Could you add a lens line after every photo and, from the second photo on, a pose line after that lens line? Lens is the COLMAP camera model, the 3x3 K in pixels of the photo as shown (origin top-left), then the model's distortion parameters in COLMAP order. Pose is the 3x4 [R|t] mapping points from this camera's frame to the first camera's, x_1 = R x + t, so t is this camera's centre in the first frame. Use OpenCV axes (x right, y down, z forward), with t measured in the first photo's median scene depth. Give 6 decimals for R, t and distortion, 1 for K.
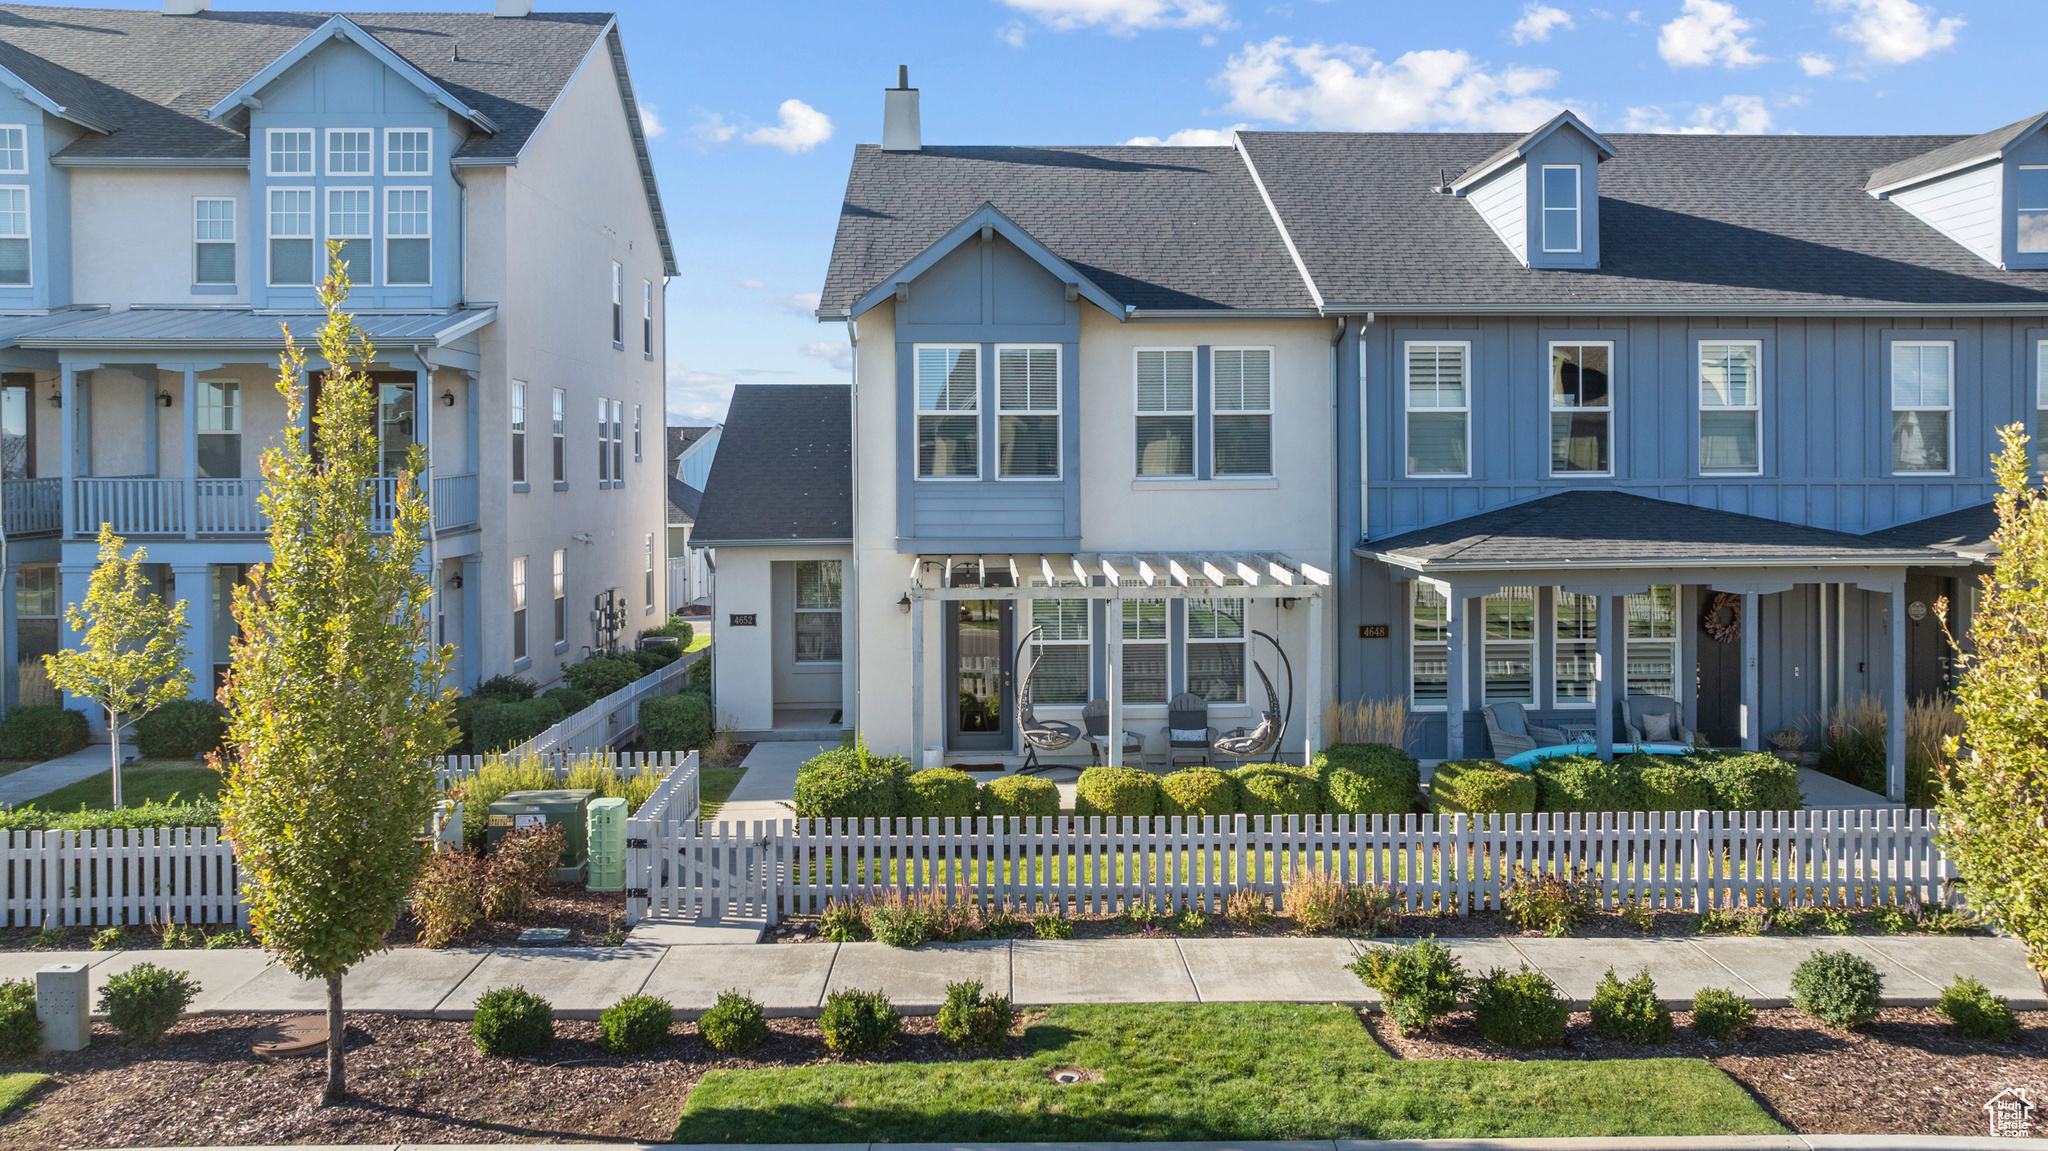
lens RADIAL K [[1444.5, 0, 1023.9], [0, 1444.5, 572.6], [0, 0, 1]] dist [-0.024332, 0.012001]
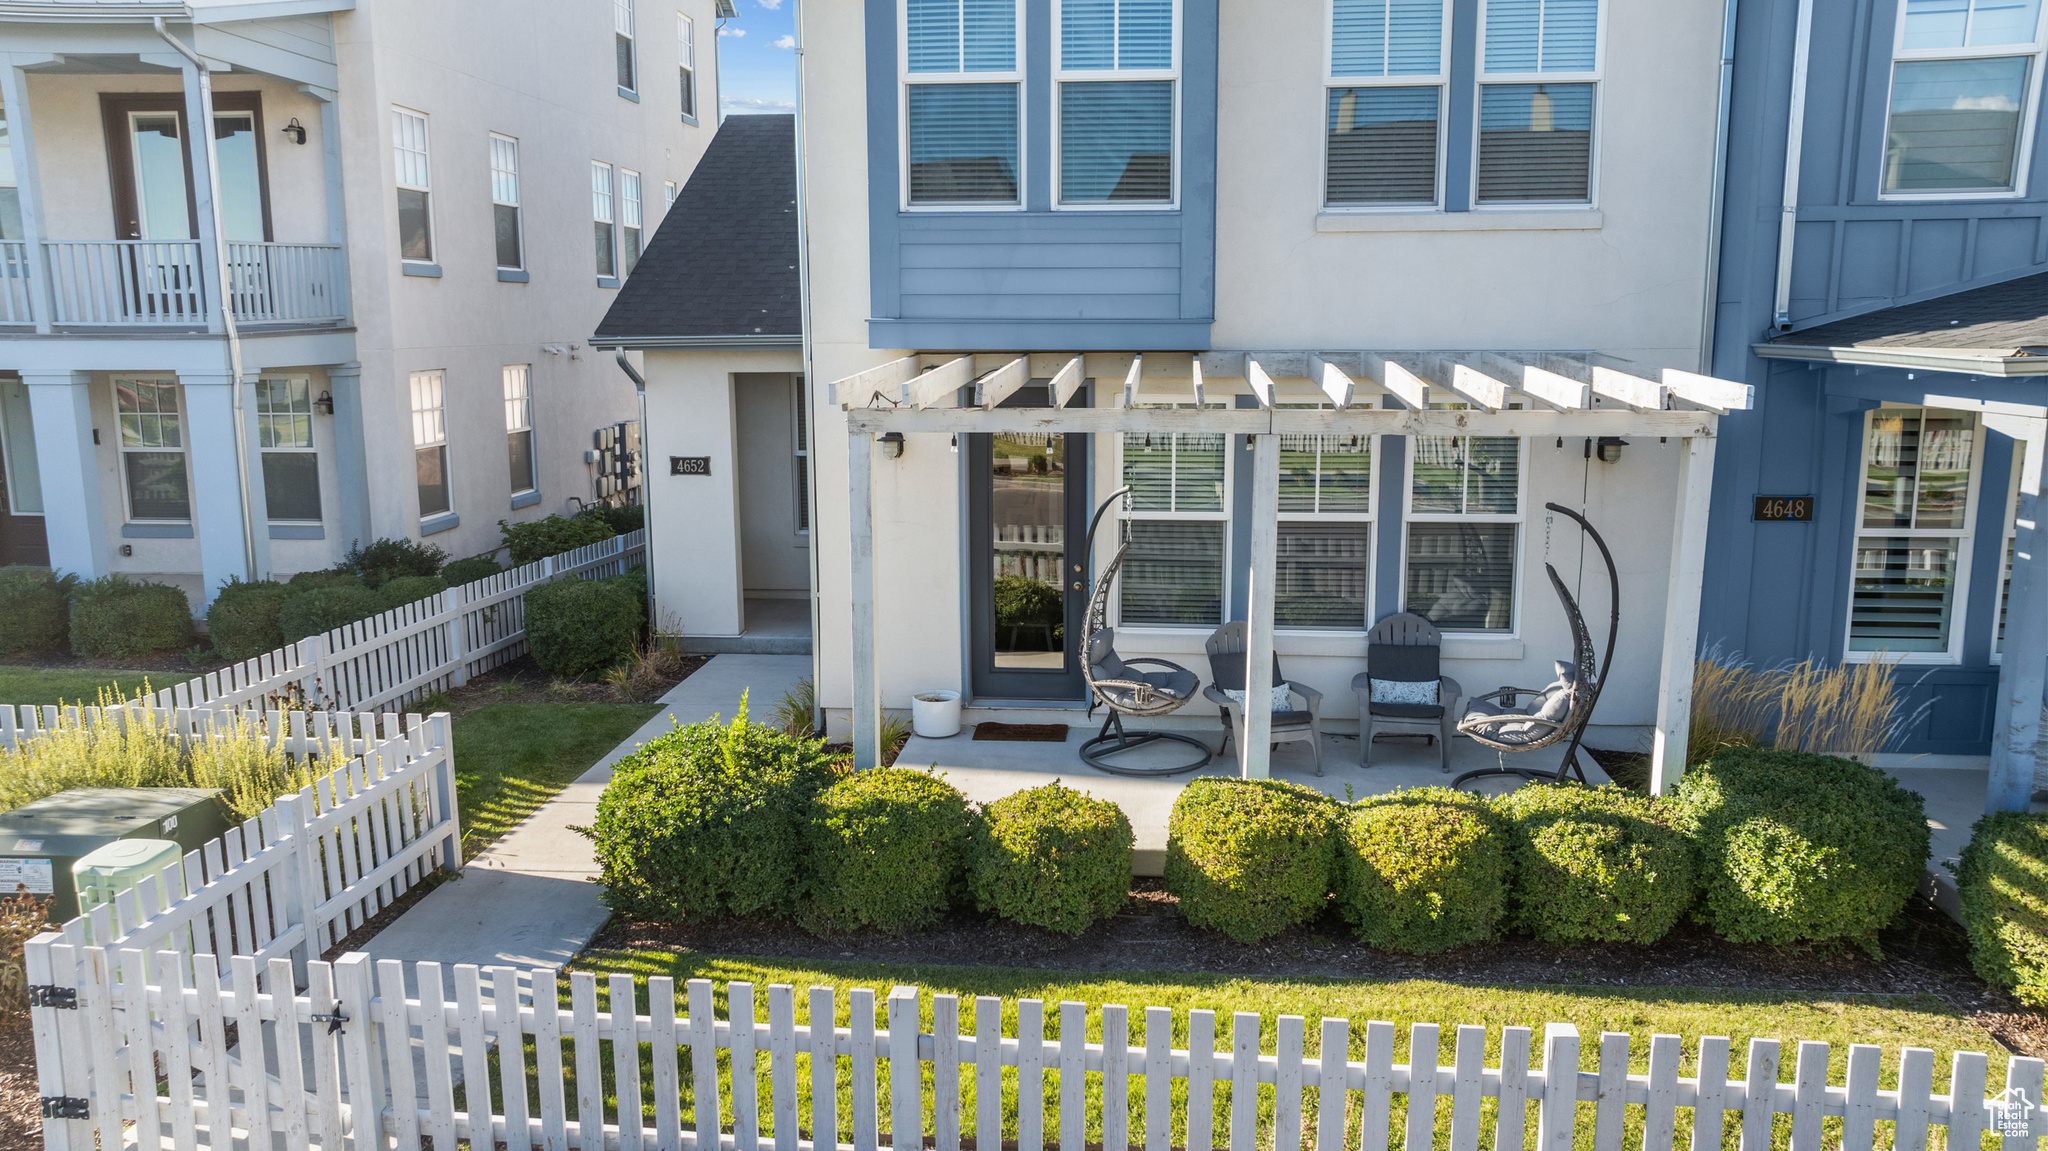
lens RADIAL K [[1444.5, 0, 988.1], [0, 1444.5, 604.0], [0, 0, 1]] dist [-0.024332, 0.012001]
pose [[0.987653, 0.030485, -0.153662, 0.042172], [-0.010842, 0.991832, 0.127087, 0.012735], [0.156282, -0.123852, 0.979917, 0.449393]]
